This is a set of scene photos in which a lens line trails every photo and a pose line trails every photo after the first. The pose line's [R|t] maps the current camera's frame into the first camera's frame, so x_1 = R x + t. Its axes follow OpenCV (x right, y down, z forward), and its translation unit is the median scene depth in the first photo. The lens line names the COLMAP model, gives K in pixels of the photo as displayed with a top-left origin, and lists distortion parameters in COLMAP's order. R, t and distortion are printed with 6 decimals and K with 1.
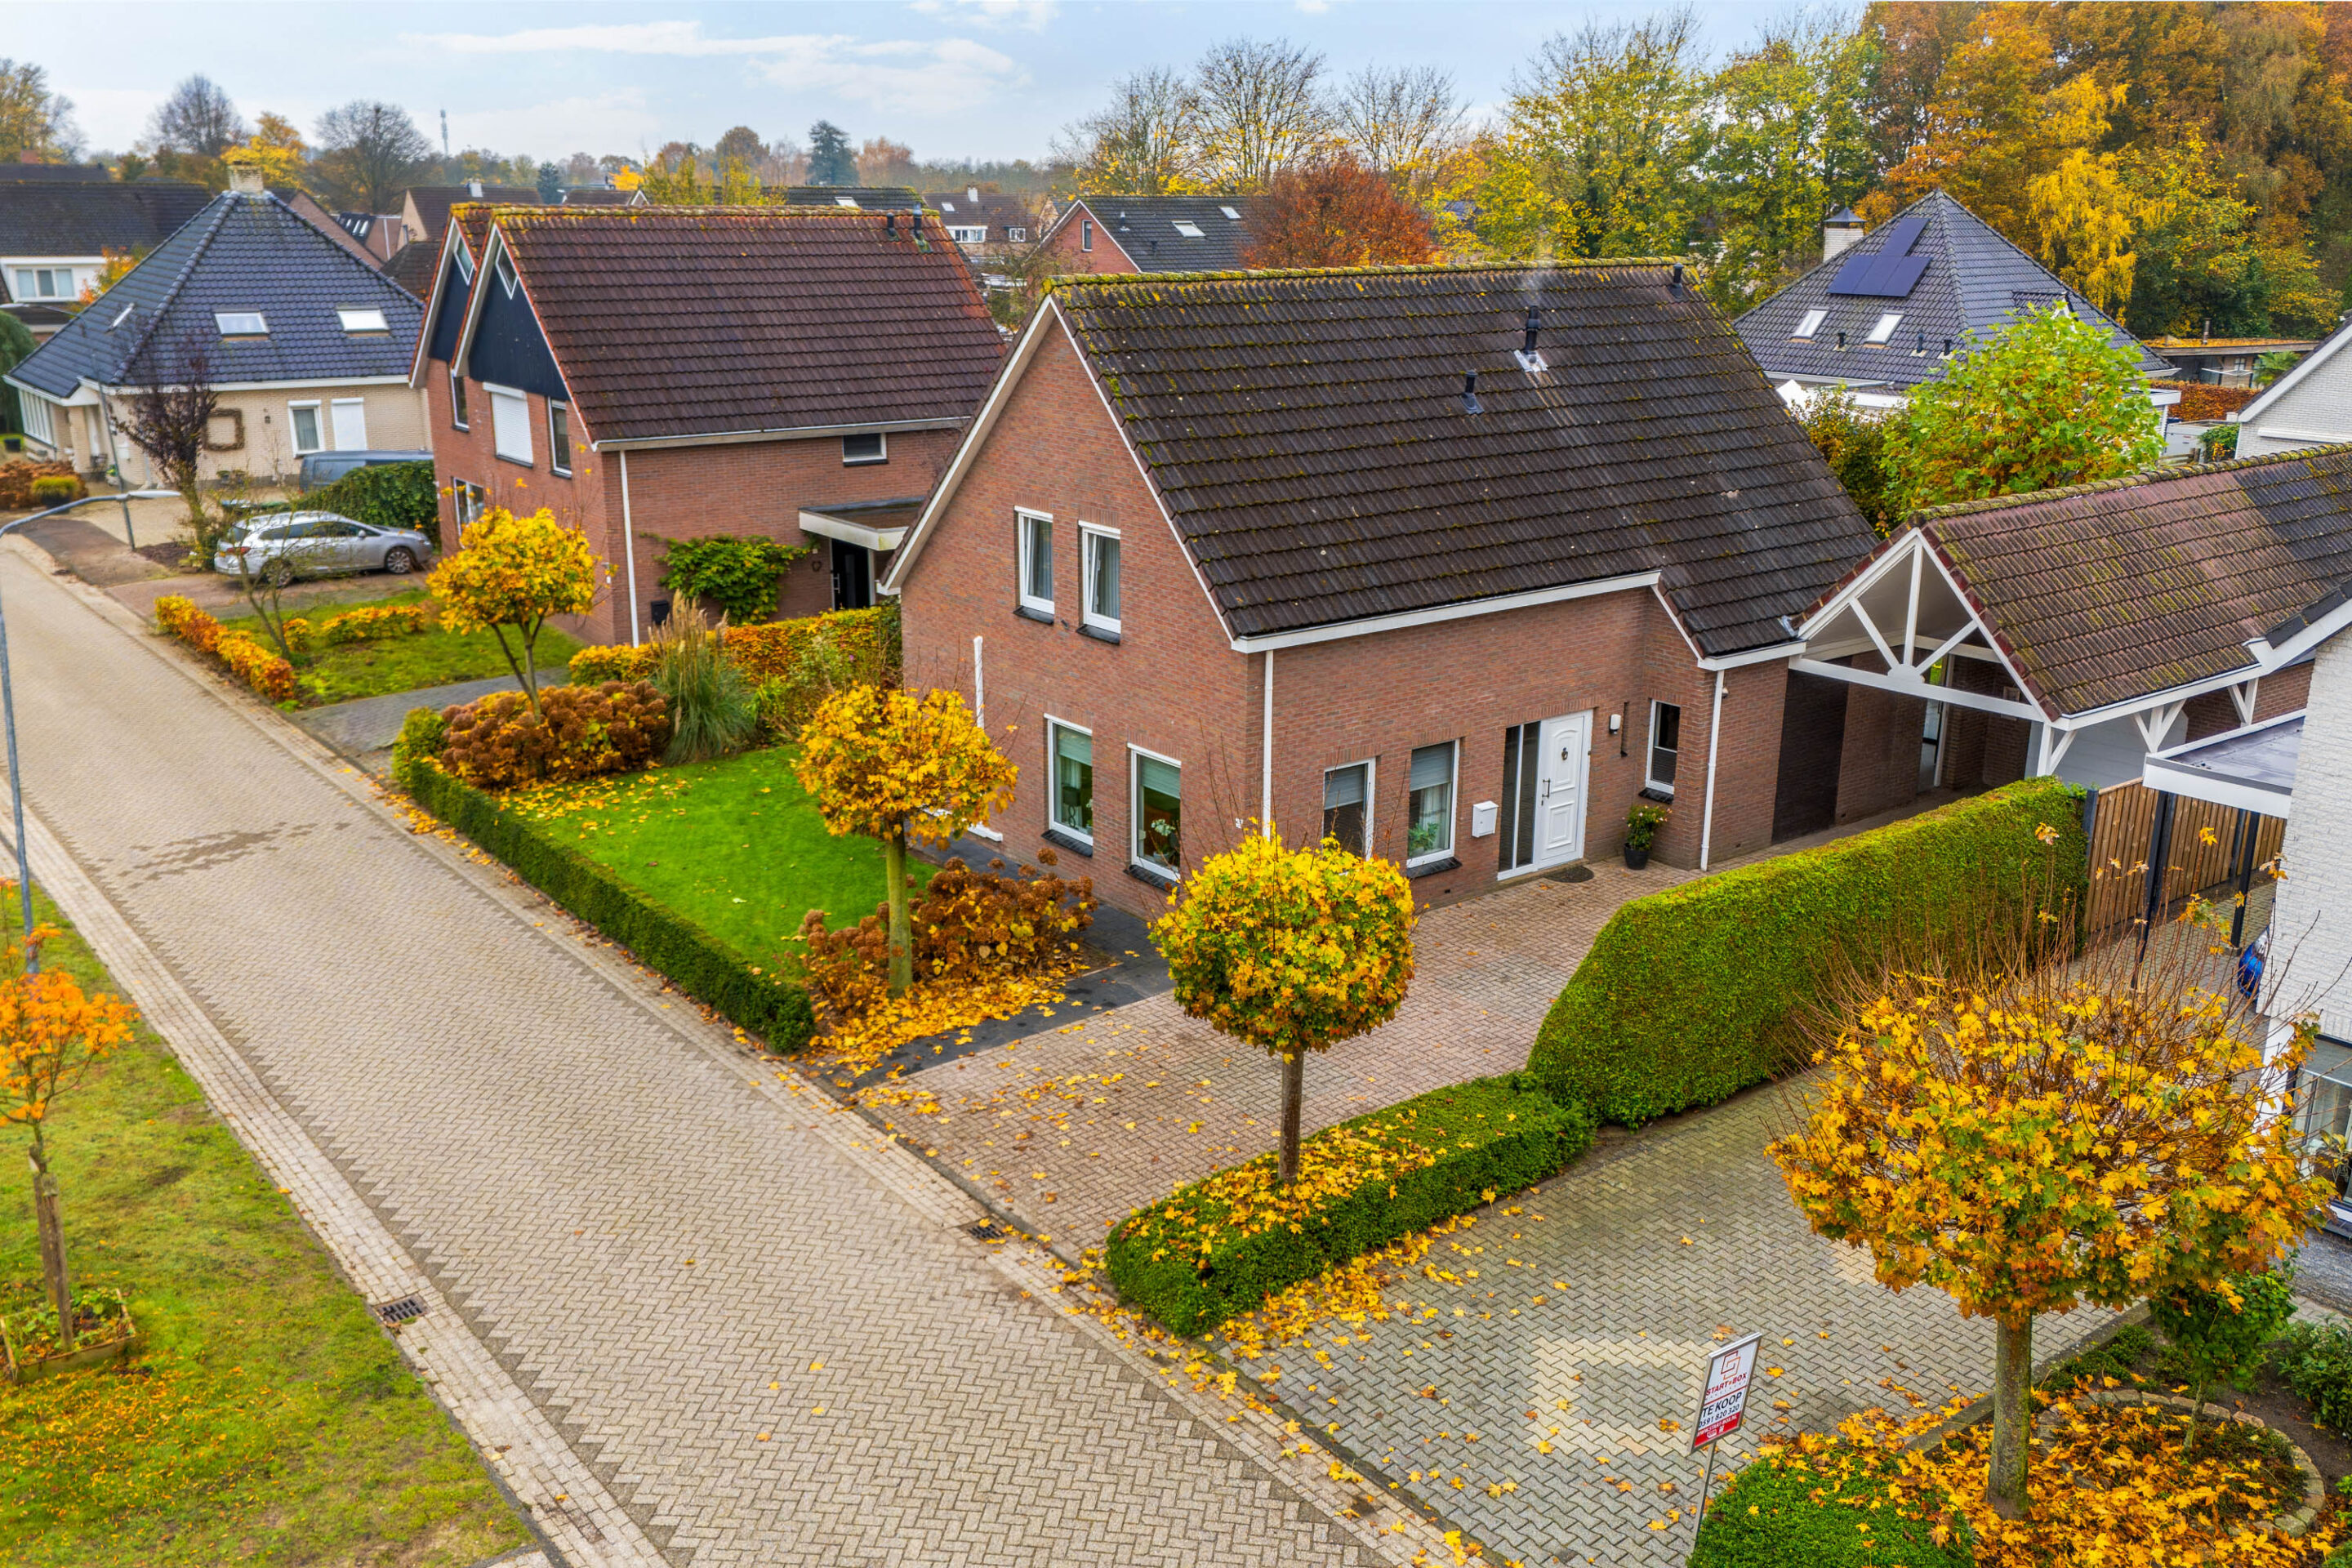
lens RADIAL K [[2085.8, 0, 1148.3], [0, 2085.8, 817.0], [0, 0, 1]] dist [0.068154, -0.061821]
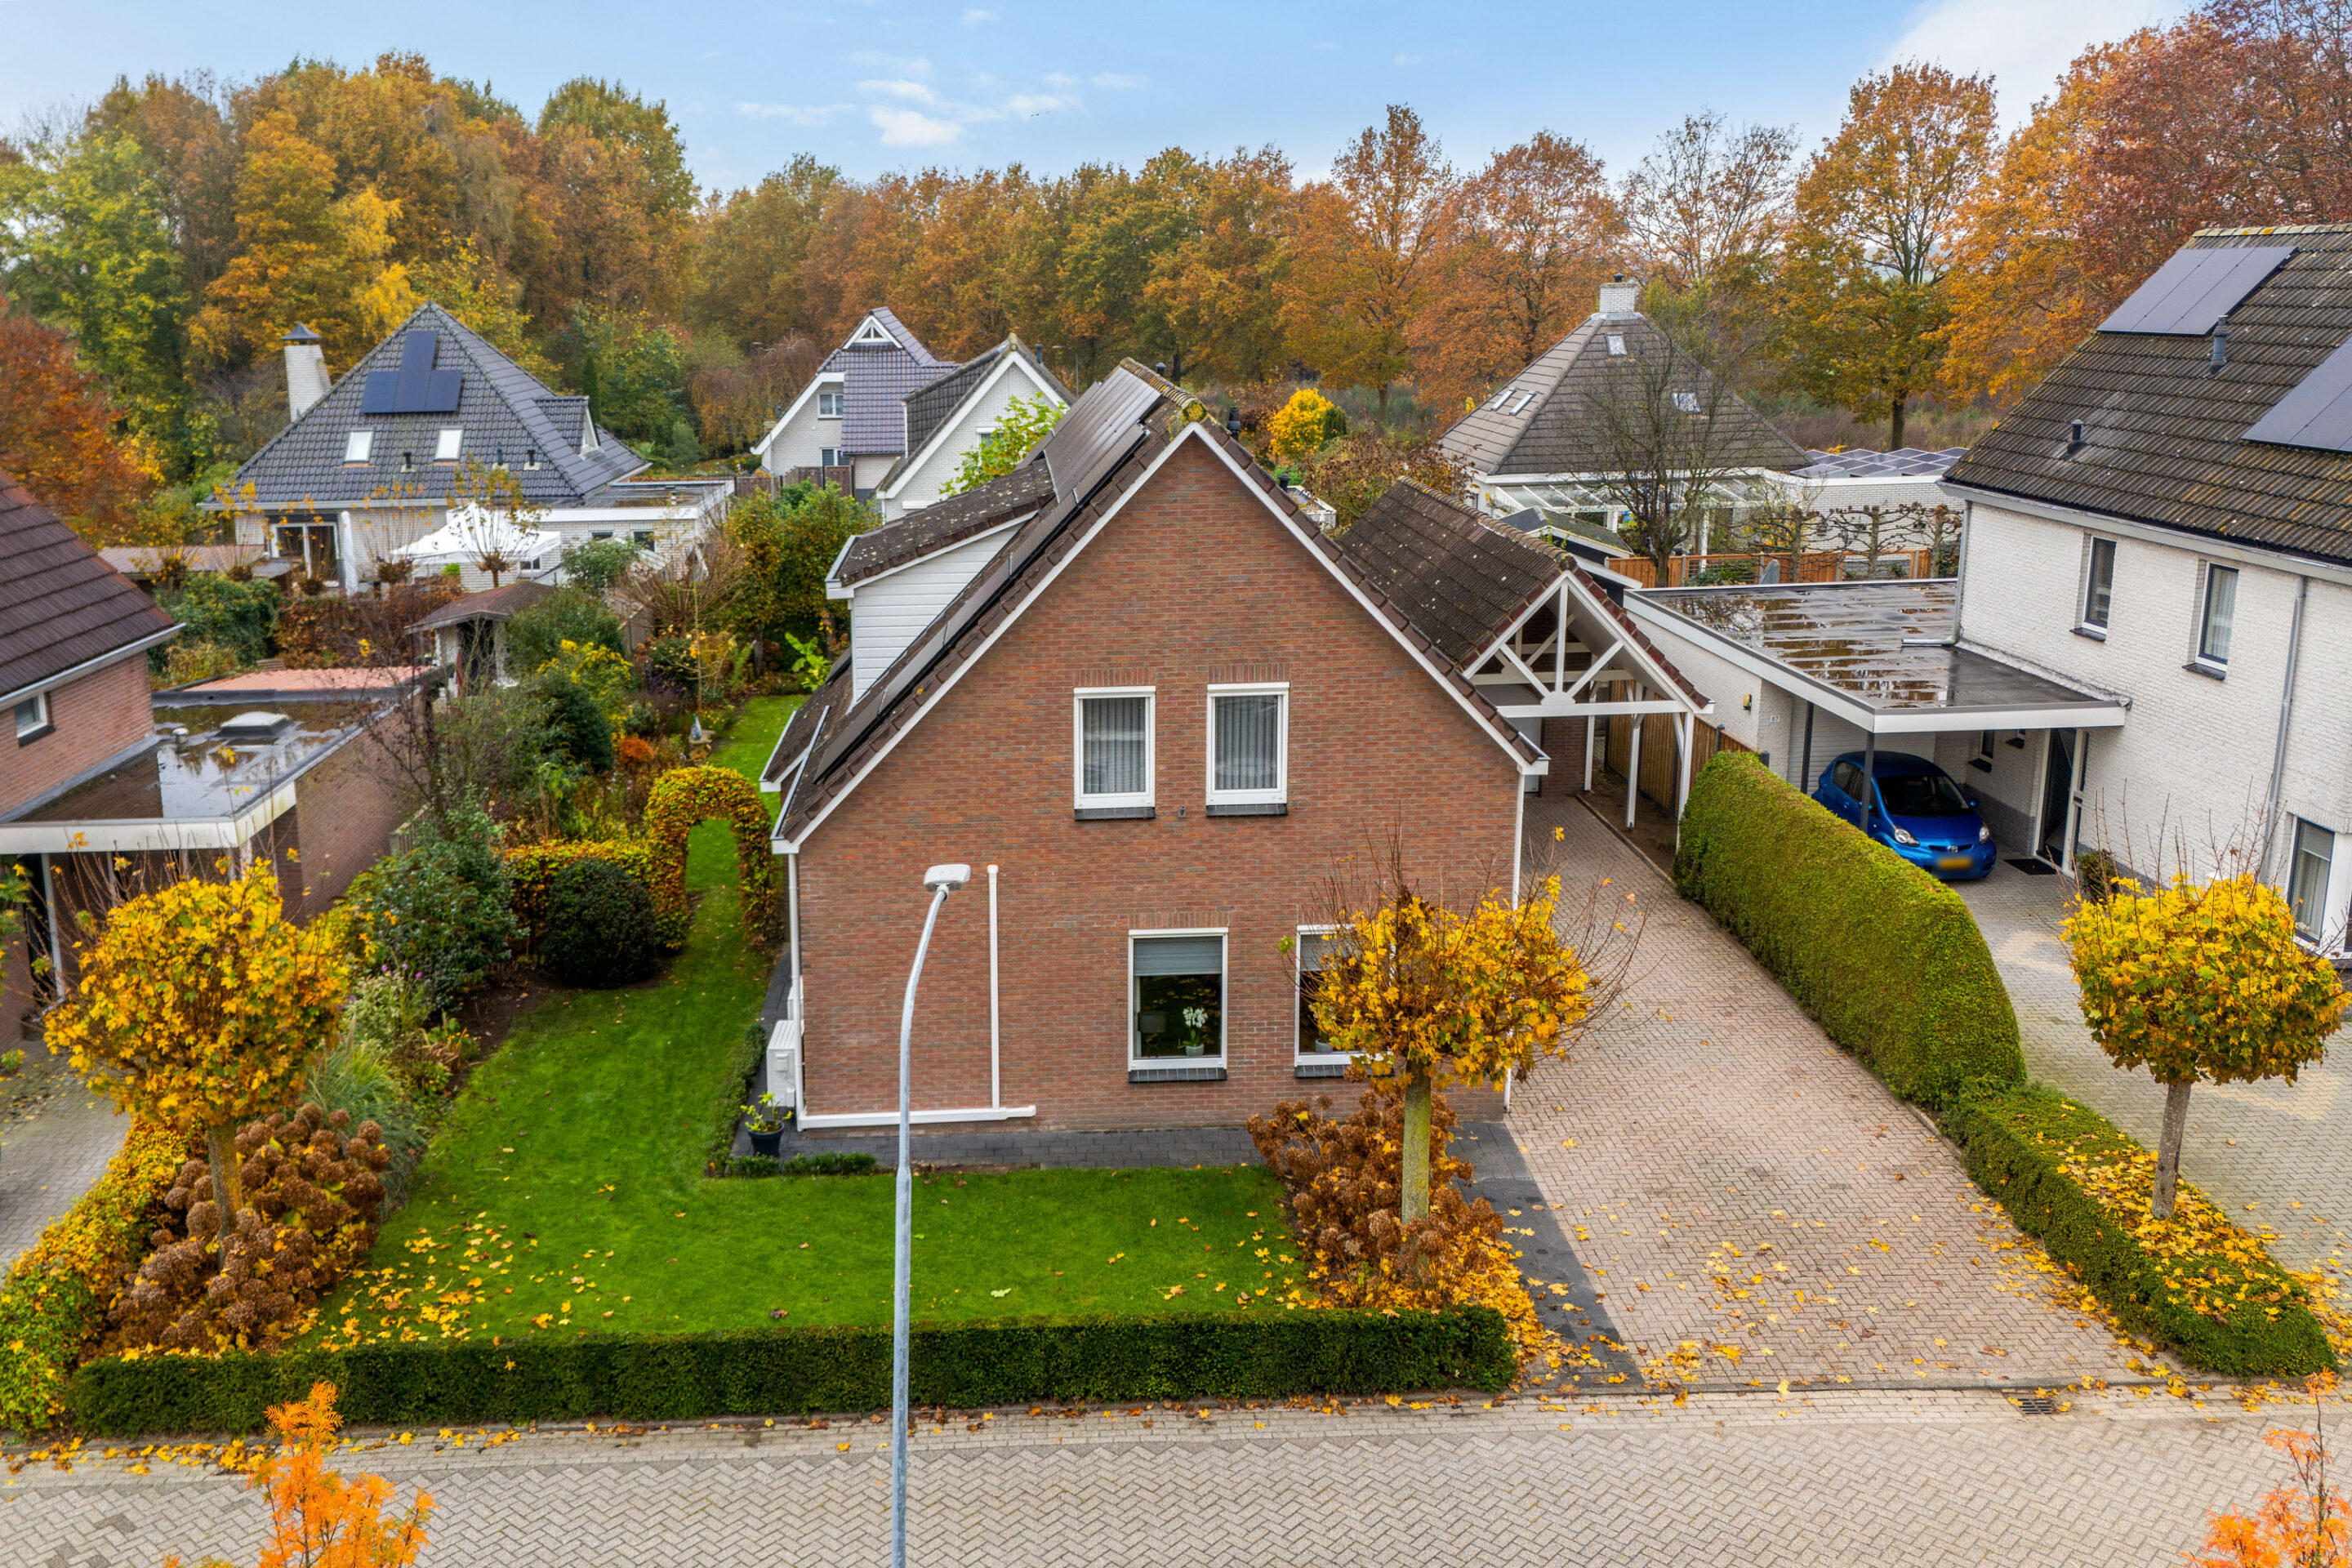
lens RADIAL K [[2176.1, 0, 1061.6], [0, 2176.1, 777.8], [0, 0, 1]] dist [0.084666, -0.091382]
pose [[0.574937, -0.203301, 0.792538, -0.654047], [0.264506, 0.962809, 0.055097, -0.145182], [-0.774264, 0.177954, 0.607329, 0.448150]]
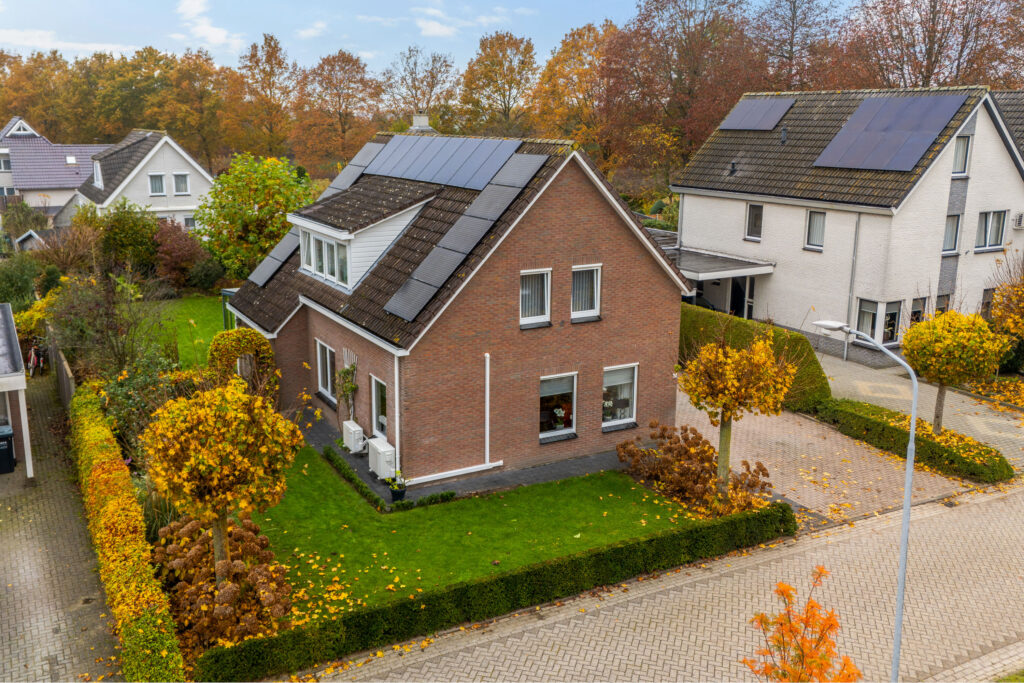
lens RADIAL K [[947.4, 0, 462.2], [0, 947.4, 338.8], [0, 0, 1]] dist [0.084666, -0.091382]
pose [[0.133861, -0.233076, 0.963201, -0.773305], [0.286999, 0.939415, 0.187435, -0.232829], [-0.948532, 0.251348, 0.192643, 0.809599]]
